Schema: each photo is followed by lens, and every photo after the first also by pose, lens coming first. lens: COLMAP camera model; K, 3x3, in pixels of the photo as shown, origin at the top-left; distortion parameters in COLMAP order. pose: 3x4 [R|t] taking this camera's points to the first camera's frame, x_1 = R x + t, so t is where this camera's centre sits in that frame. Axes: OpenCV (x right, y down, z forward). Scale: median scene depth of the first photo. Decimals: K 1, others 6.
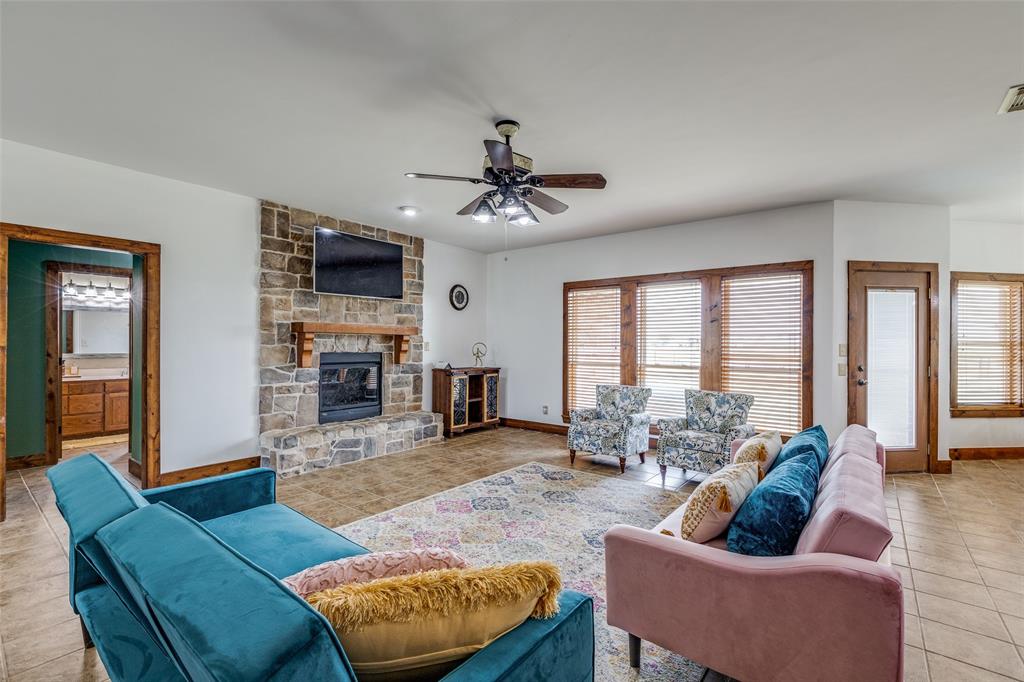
lens RADIAL K [[454.7, 0, 512.8], [0, 454.7, 341.8], [0, 0, 1]] dist [0.012493, 0.000349]
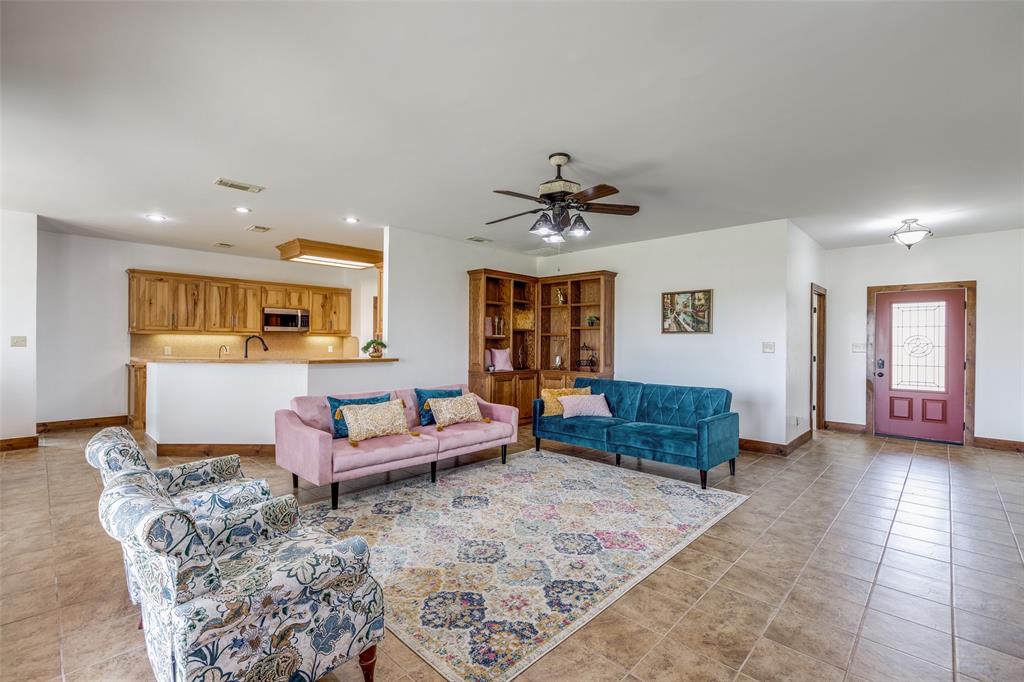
lens RADIAL K [[454.7, 0, 519.1], [0, 454.7, 341.7], [0, 0, 1]] dist [0.012493, 0.000349]
pose [[-0.996771, -0.017094, 0.078461, -0.006290], [-0.017221, 0.999851, -0.000943, 0.006760], [-0.078433, -0.002292, -0.996917, 1.703294]]
